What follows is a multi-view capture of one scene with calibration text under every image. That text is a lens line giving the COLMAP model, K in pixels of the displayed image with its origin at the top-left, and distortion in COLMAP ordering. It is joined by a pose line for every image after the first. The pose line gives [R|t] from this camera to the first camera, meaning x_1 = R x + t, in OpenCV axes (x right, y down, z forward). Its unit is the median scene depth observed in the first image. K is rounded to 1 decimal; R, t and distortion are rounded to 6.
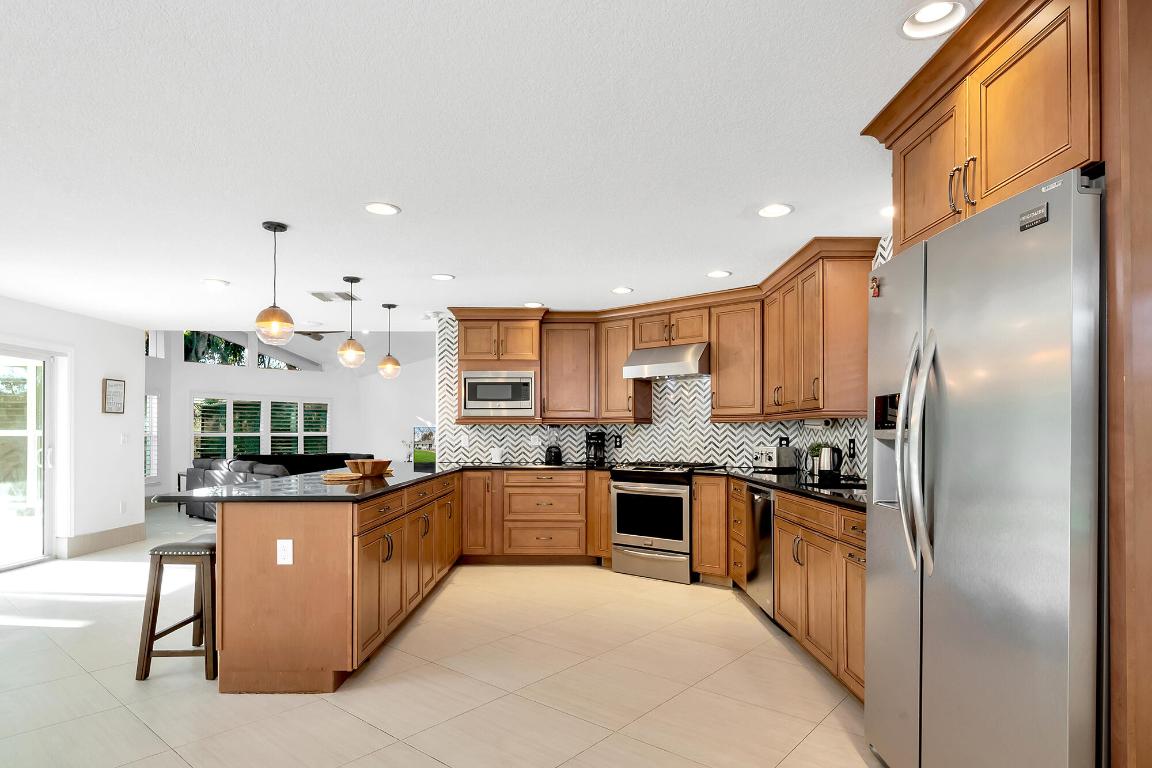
lens RADIAL K [[777.9, 0, 597.6], [0, 777.9, 432.7], [0, 0, 1]] dist [0.003170, 0.000738]
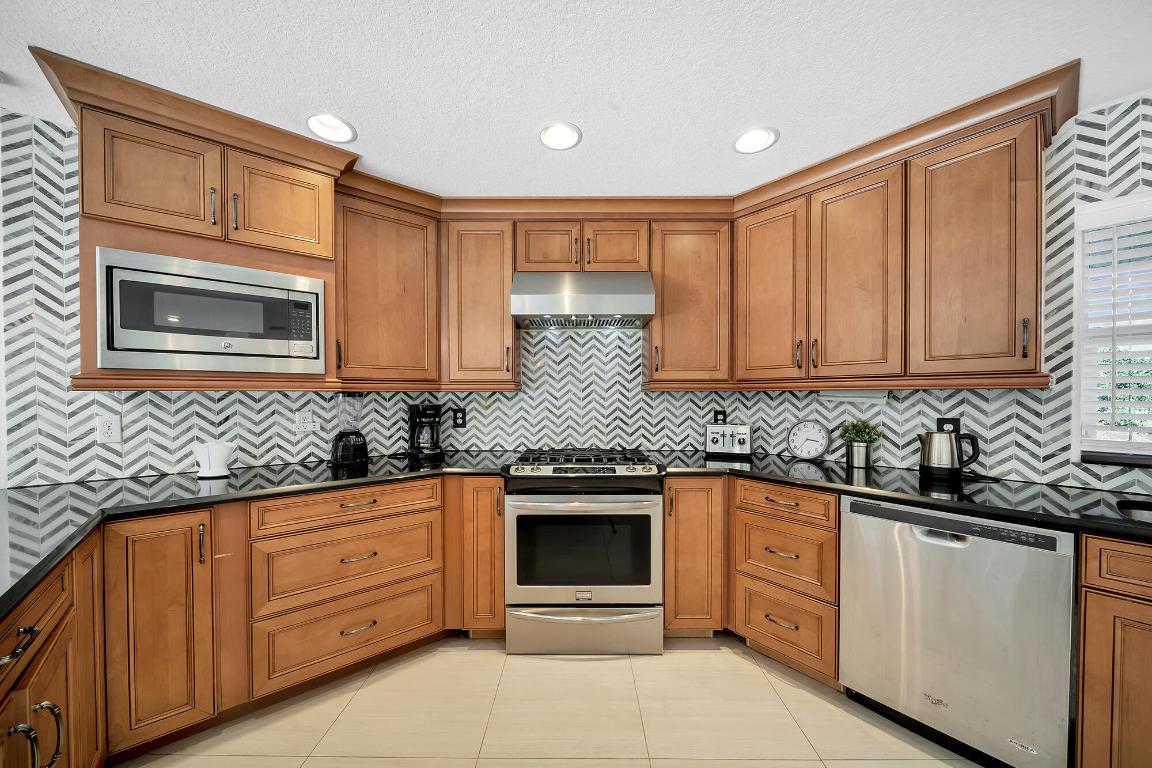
lens RADIAL K [[411.9, 0, 575.6], [0, 411.9, 399.7], [0, 0, 1]] dist [0.000158, -0.000261]
pose [[0.767957, -0.008606, 0.640444, -0.127291], [-0.002544, 0.999861, 0.016486, -0.010492], [-0.640496, -0.014290, 0.767828, 0.715330]]
